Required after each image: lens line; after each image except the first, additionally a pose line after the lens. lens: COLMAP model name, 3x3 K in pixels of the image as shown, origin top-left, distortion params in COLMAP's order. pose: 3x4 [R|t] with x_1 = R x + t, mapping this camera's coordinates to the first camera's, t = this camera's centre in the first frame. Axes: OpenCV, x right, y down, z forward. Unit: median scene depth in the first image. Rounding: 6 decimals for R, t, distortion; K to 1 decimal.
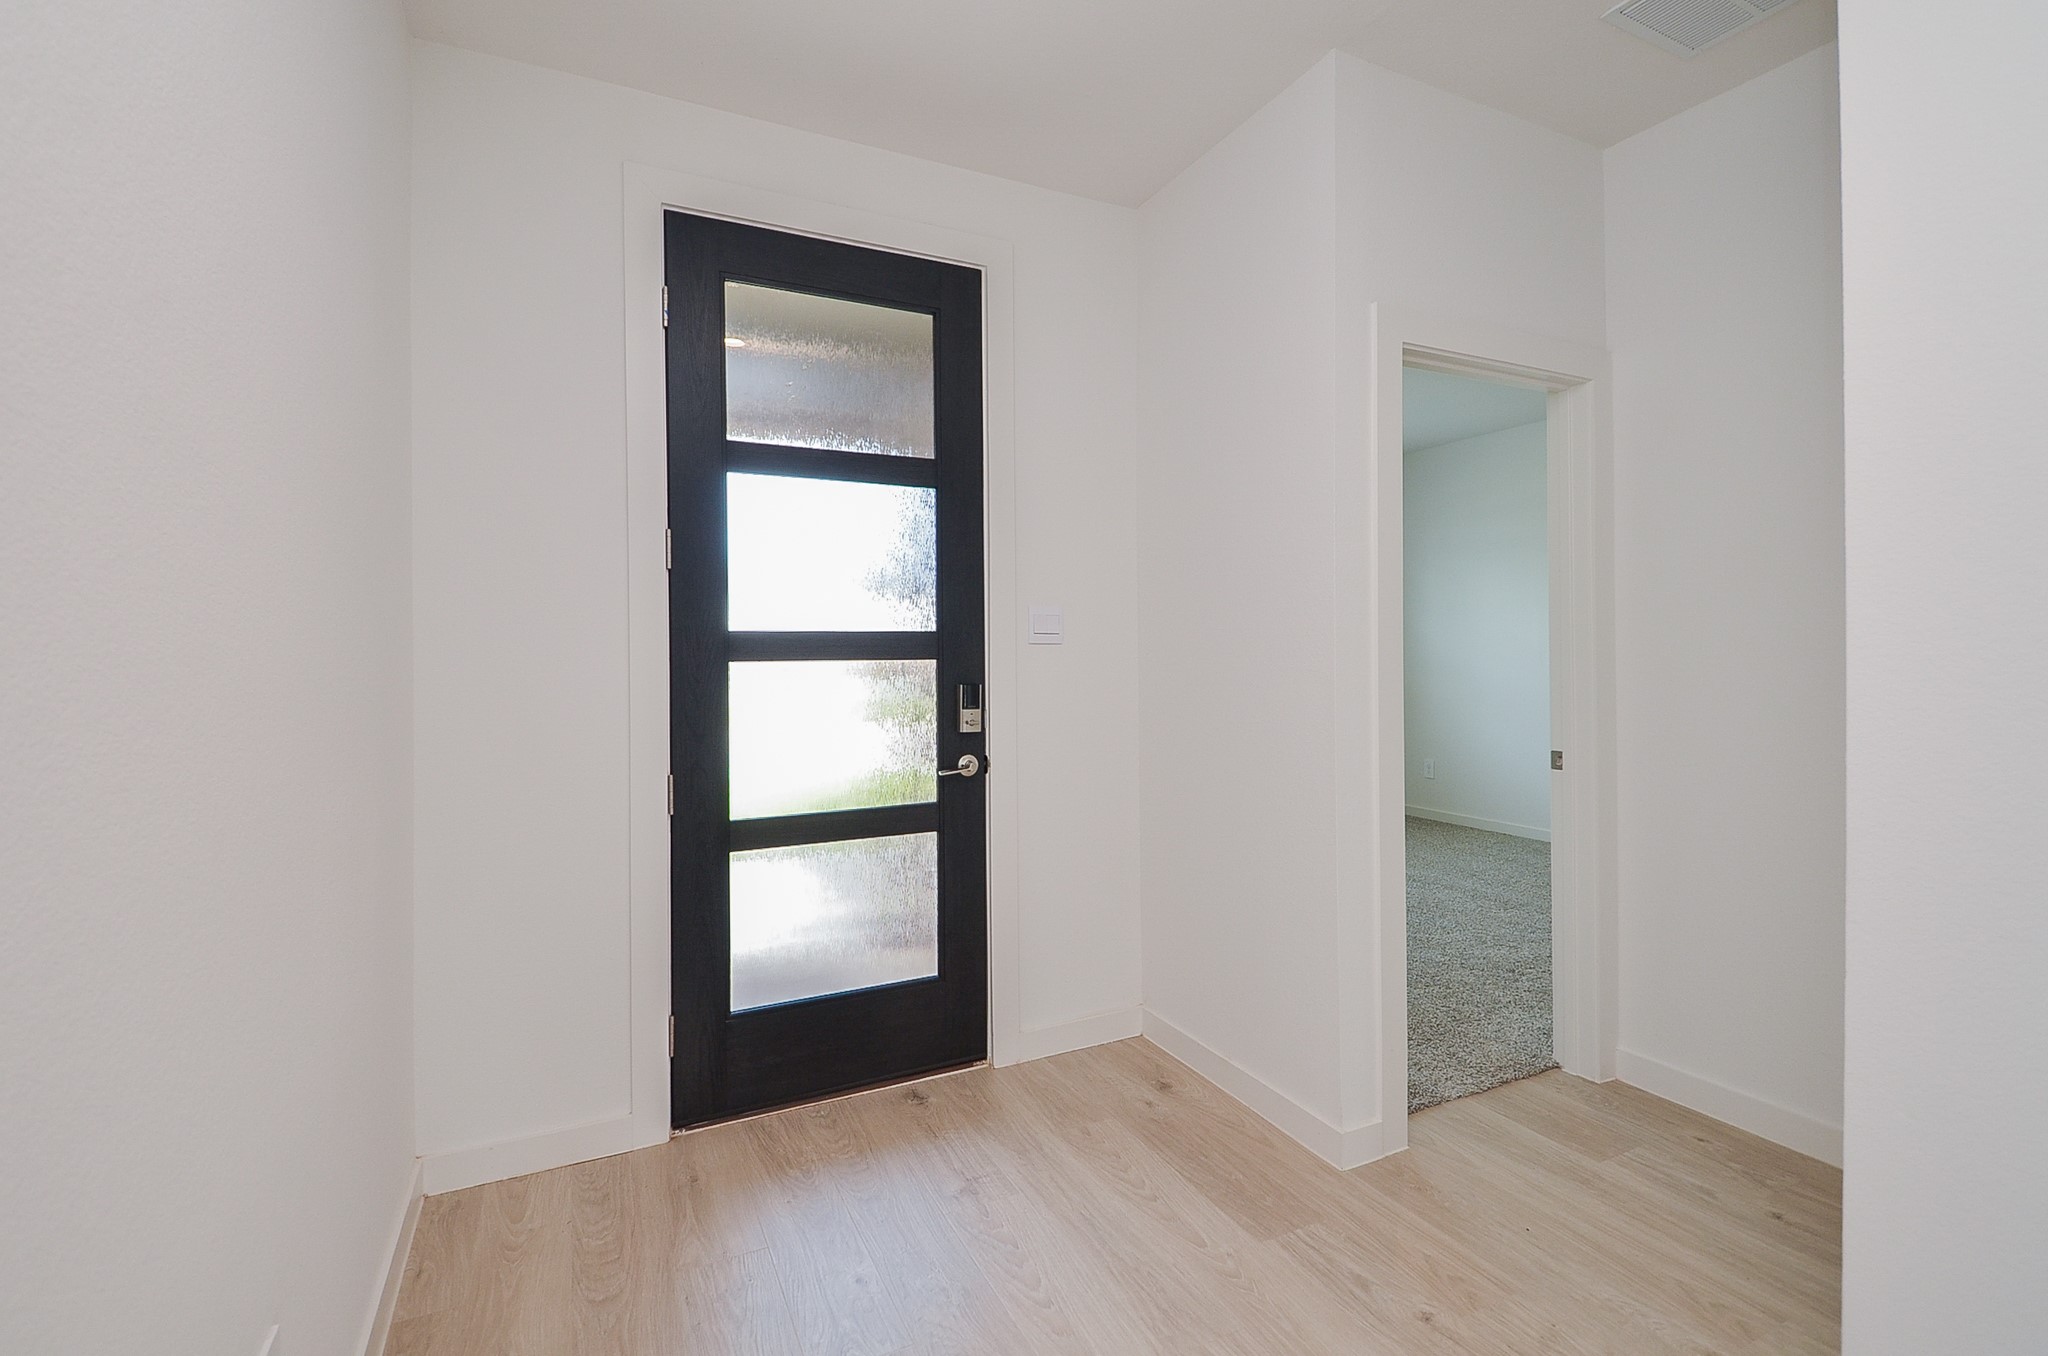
lens RADIAL K [[916.3, 0, 1010.6], [0, 916.3, 651.8], [0, 0, 1]] dist [0.036074, -0.041081]
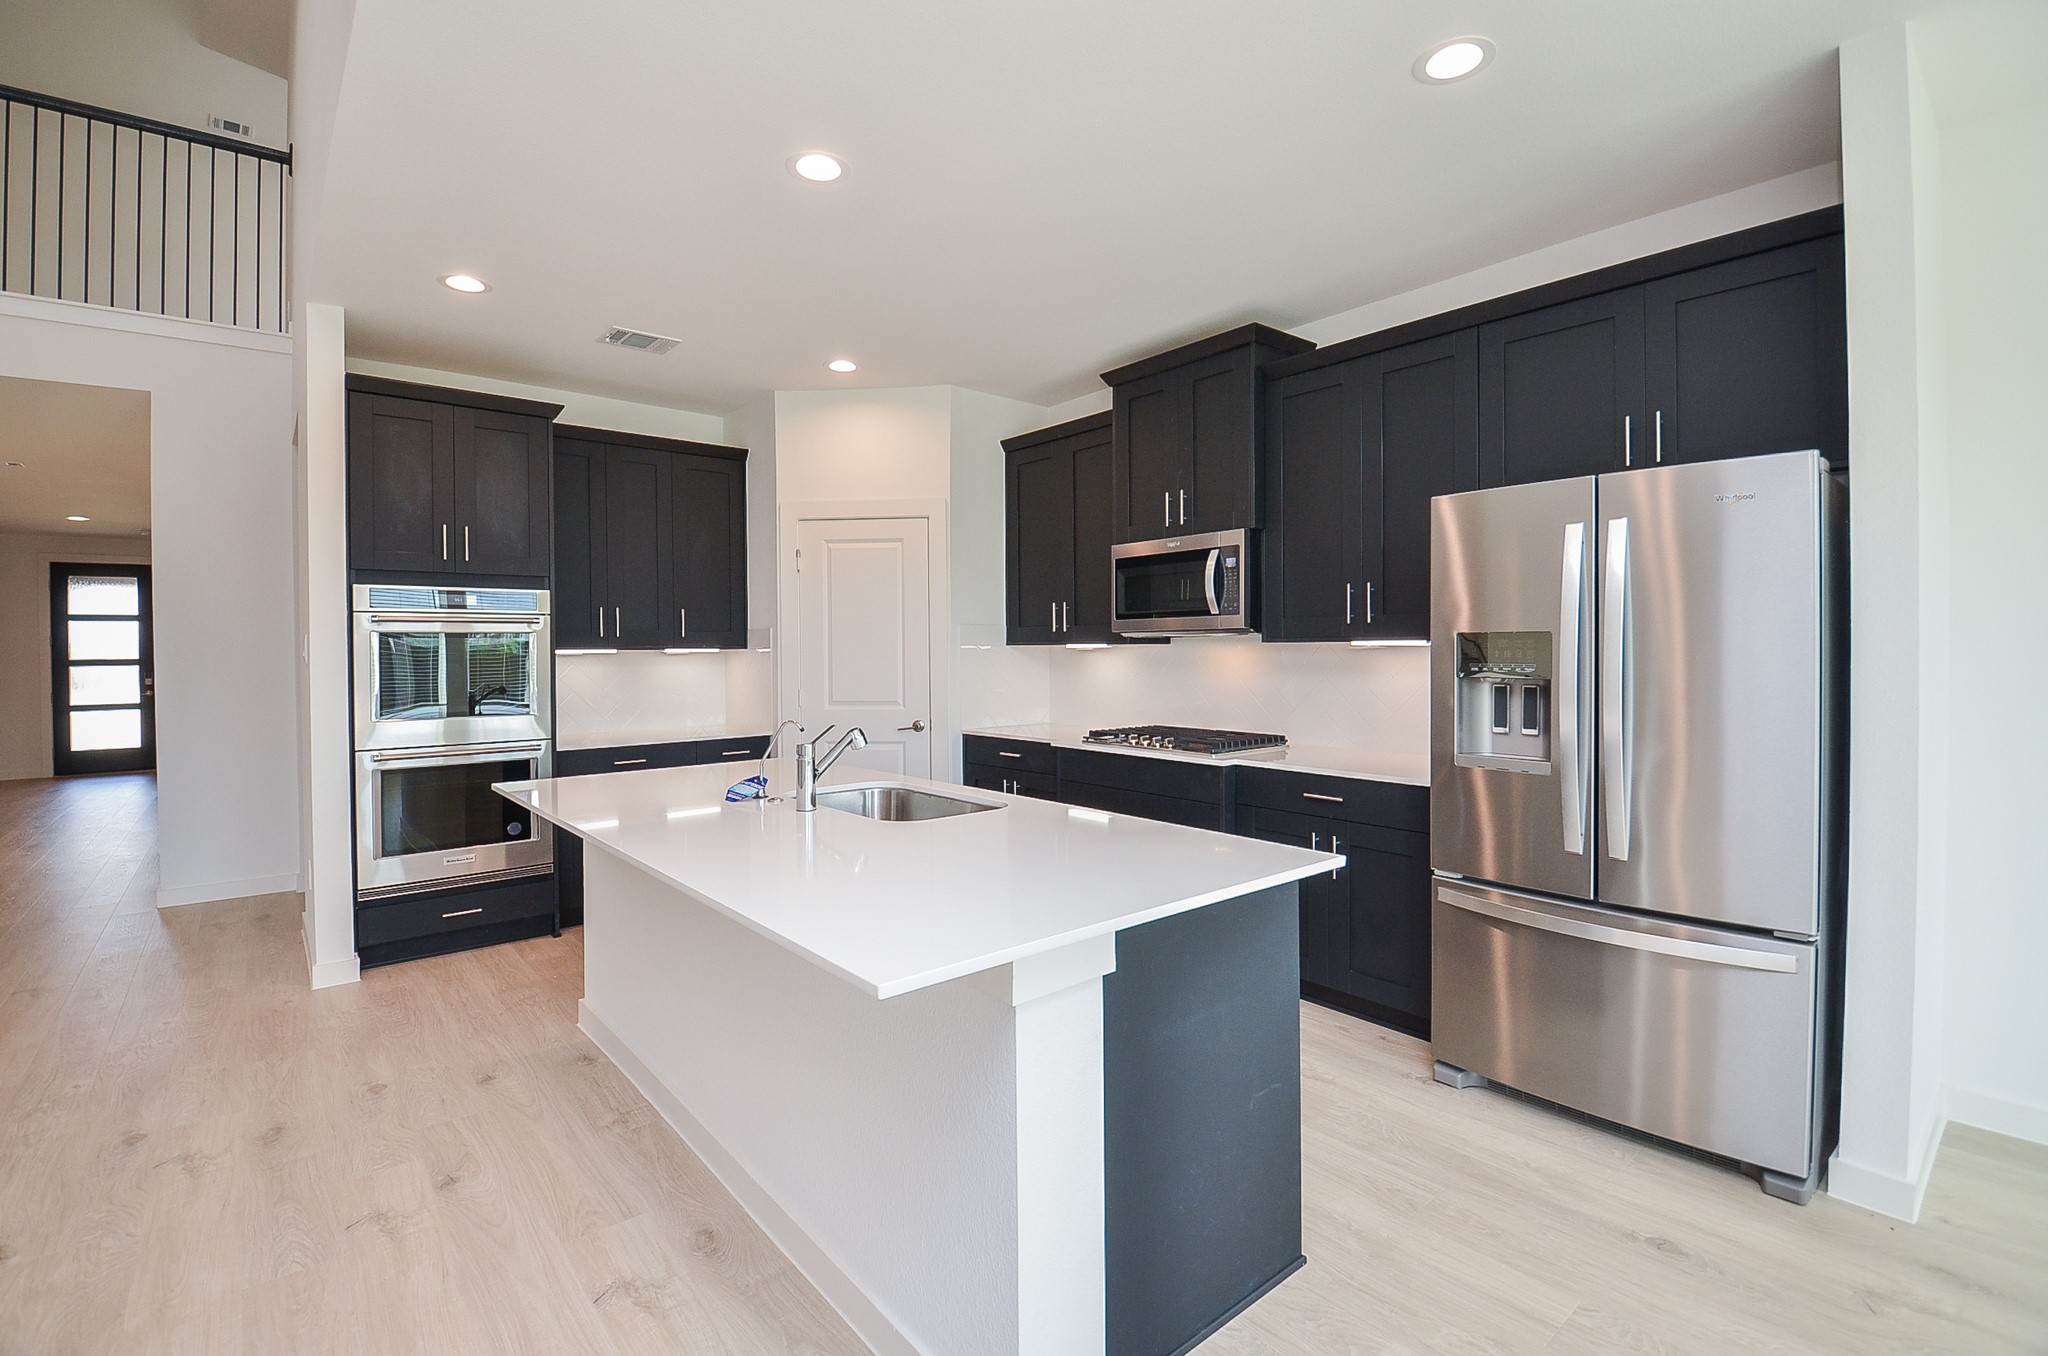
lens RADIAL K [[920.4, 0, 1042.3], [0, 920.4, 651.5], [0, 0, 1]] dist [-0.036058, -0.000283]
pose [[0.963308, -0.009855, 0.268218, 2.601749], [0.009574, 0.999951, 0.002357, -0.024195], [-0.268229, 0.000298, 0.963355, -3.648048]]
